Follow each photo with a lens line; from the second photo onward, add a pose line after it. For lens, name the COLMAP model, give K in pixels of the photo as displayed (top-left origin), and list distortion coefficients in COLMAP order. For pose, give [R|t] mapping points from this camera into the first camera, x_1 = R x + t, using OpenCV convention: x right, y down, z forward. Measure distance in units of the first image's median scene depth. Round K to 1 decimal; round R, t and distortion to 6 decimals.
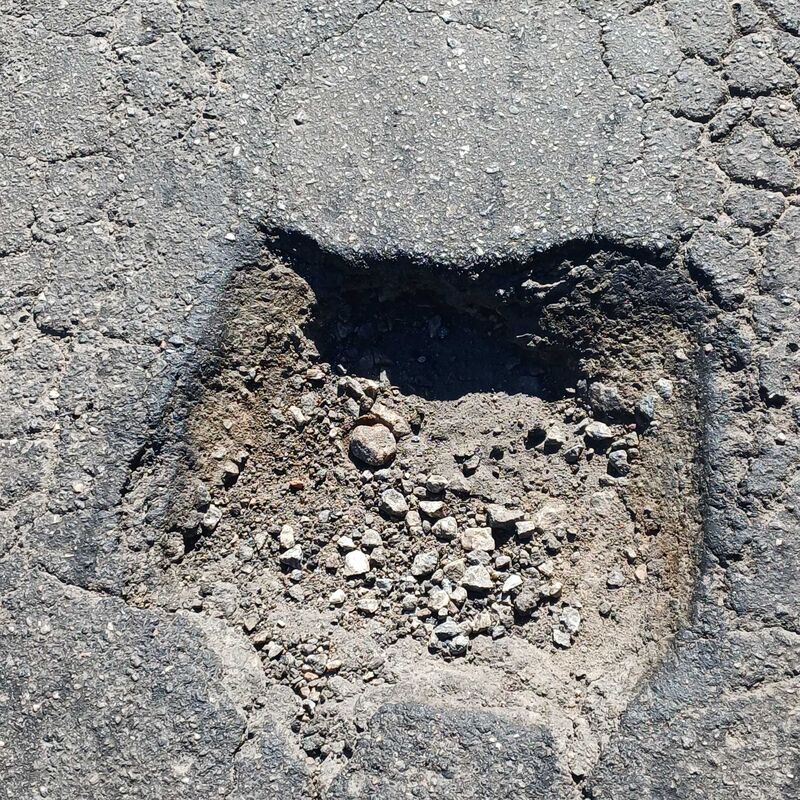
lens RADIAL K [[1204.4, 0, 400.0], [0, 1204.4, 400.0], [0, 0, 1]] dist [0.058266, 0.050706]
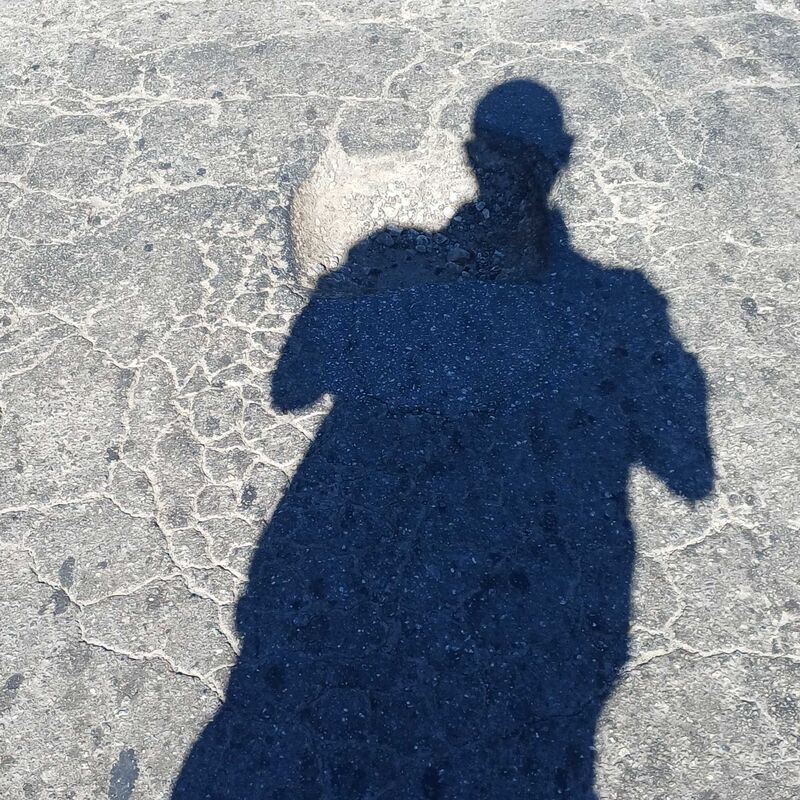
lens RADIAL K [[1204.4, 0, 400.0], [0, 1204.4, 400.0], [0, 0, 1]] dist [0.058266, 0.050706]
pose [[-0.958126, 0.285475, 0.022338, 0.092897], [-0.102115, -0.413520, 0.904751, -1.872273], [0.267521, 0.864584, 0.425355, 0.356183]]
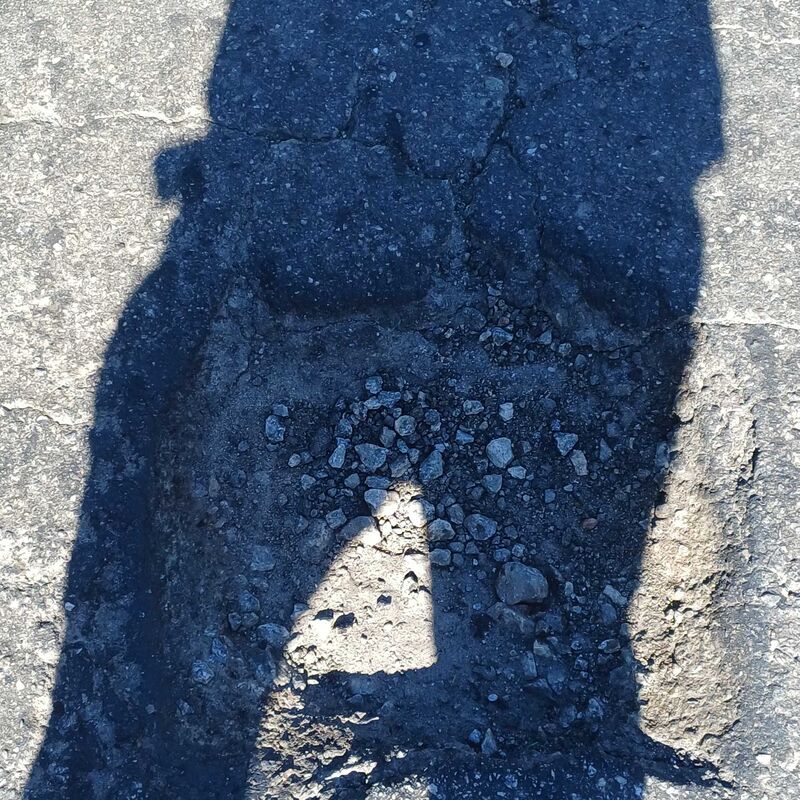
lens RADIAL K [[1204.4, 0, 400.0], [0, 1204.4, 400.0], [0, 0, 1]] dist [0.058266, 0.050706]
pose [[-0.956703, 0.279199, 0.082268, -0.049885], [-0.135795, -0.678140, 0.722278, -0.521172], [0.257449, 0.679834, 0.686692, 0.275054]]
